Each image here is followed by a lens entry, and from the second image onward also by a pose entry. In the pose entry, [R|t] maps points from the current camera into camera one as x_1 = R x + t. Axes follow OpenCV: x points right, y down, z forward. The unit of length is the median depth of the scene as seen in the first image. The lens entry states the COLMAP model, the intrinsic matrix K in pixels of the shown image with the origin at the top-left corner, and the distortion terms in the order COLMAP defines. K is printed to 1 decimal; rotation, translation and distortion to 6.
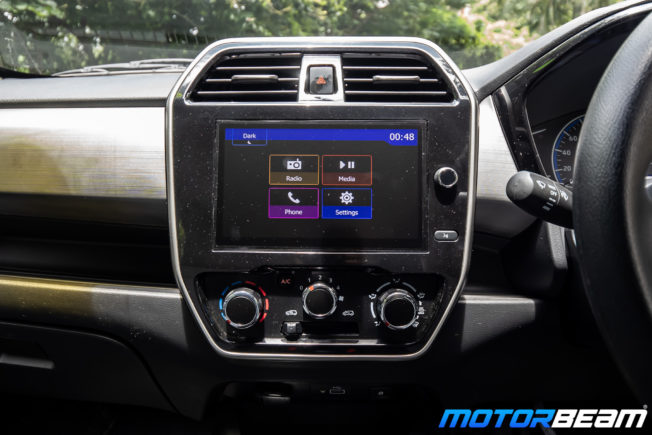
lens RADIAL K [[389.0, 0, 324.3], [0, 389.0, 220.5], [0, 0, 1]] dist [0.005806, 0.003859]
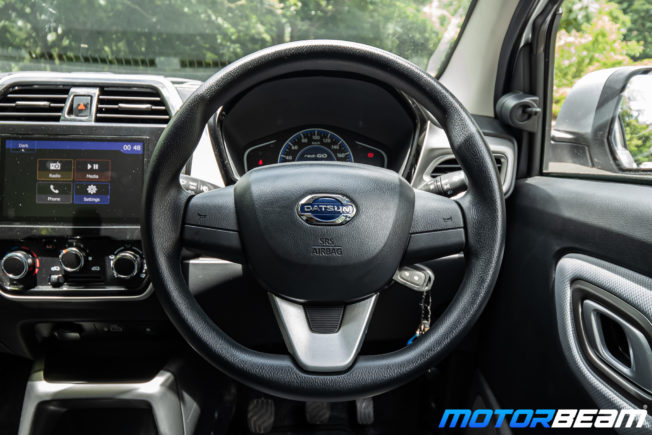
lens RADIAL K [[389.0, 0, 325.4], [0, 389.0, 219.3], [0, 0, 1]] dist [0.005806, 0.003859]
pose [[0.998662, 0.000290, 0.051709, 0.847742], [-0.001428, 0.999758, 0.021974, 0.020527], [-0.051690, -0.022019, 0.998420, -0.501253]]
